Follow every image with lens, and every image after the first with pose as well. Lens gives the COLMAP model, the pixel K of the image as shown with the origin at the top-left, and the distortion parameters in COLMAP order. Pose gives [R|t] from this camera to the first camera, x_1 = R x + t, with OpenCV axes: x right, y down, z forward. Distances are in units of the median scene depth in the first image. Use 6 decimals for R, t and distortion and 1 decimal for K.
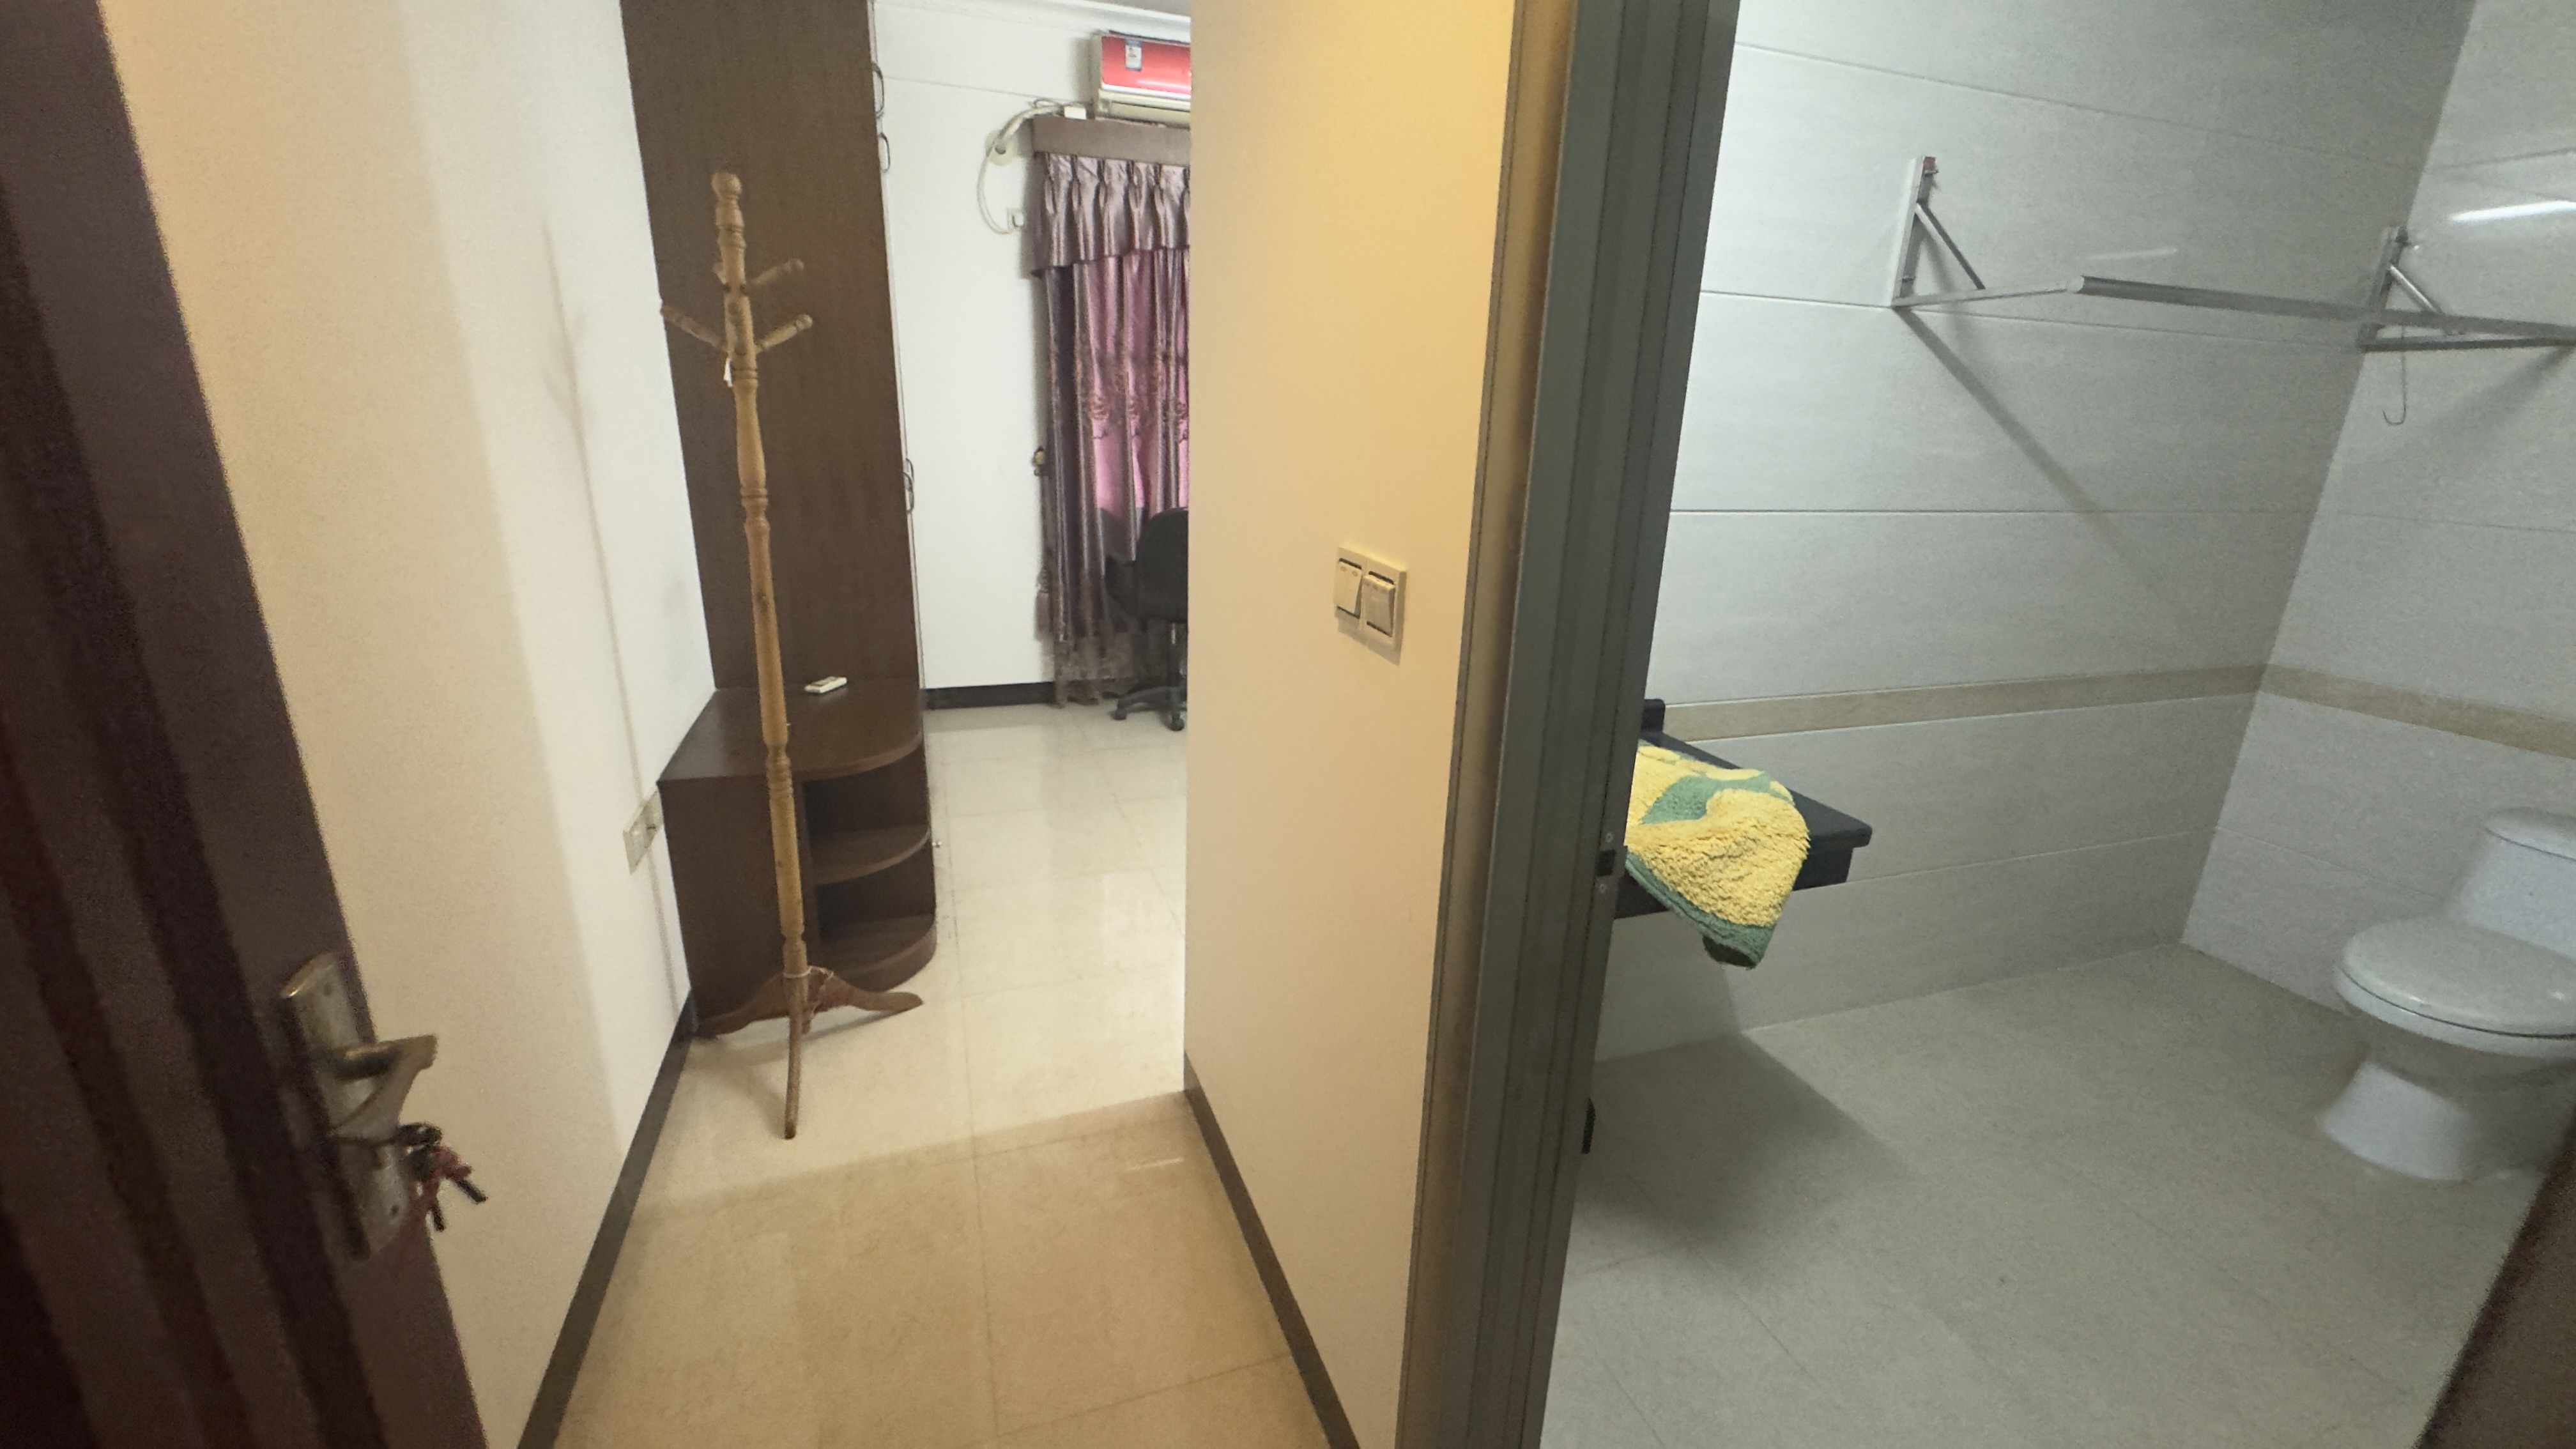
lens RADIAL K [[1035.3, 0, 1288.0], [0, 1035.3, 724.5], [0, 0, 1]] dist [-0.000950, -0.000116]
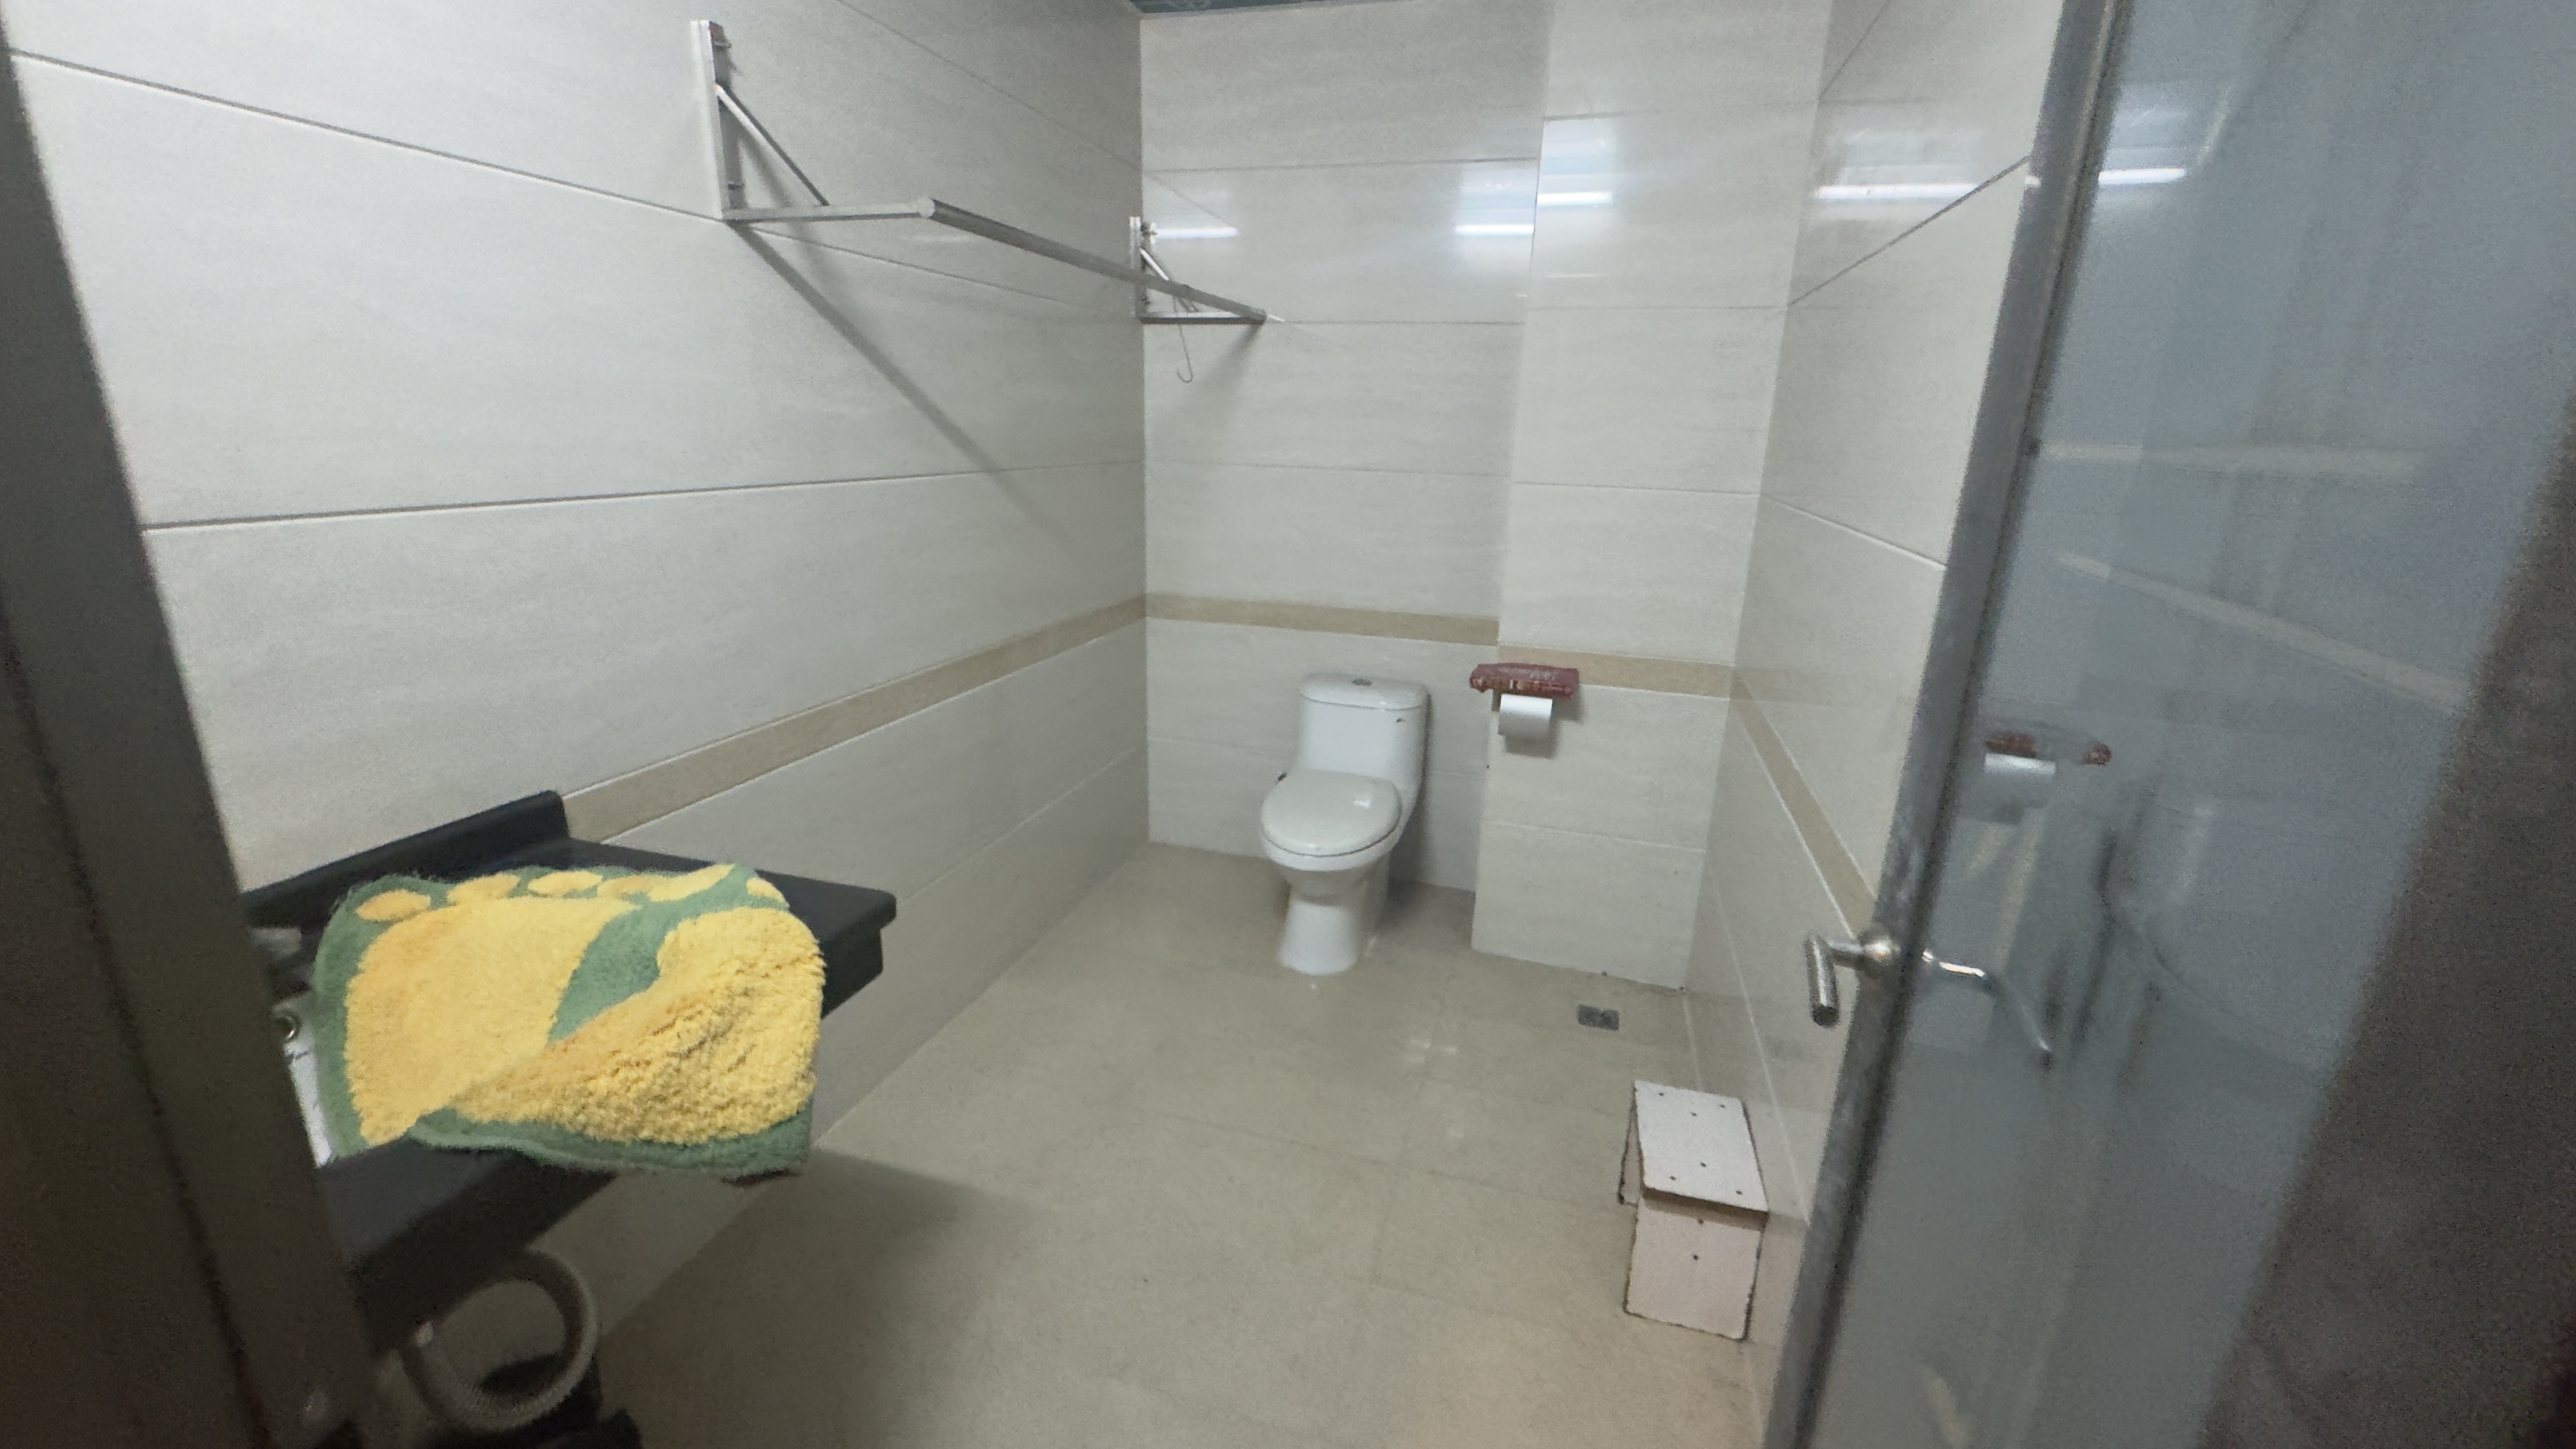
lens RADIAL K [[1035.3, 0, 1288.0], [0, 1035.3, 724.5], [0, 0, 1]] dist [-0.000950, -0.000116]
pose [[0.584131, -0.244003, 0.774115, 0.180818], [0.227997, 0.964669, 0.132024, -0.060150], [-0.778979, 0.099377, 0.619125, 0.300324]]
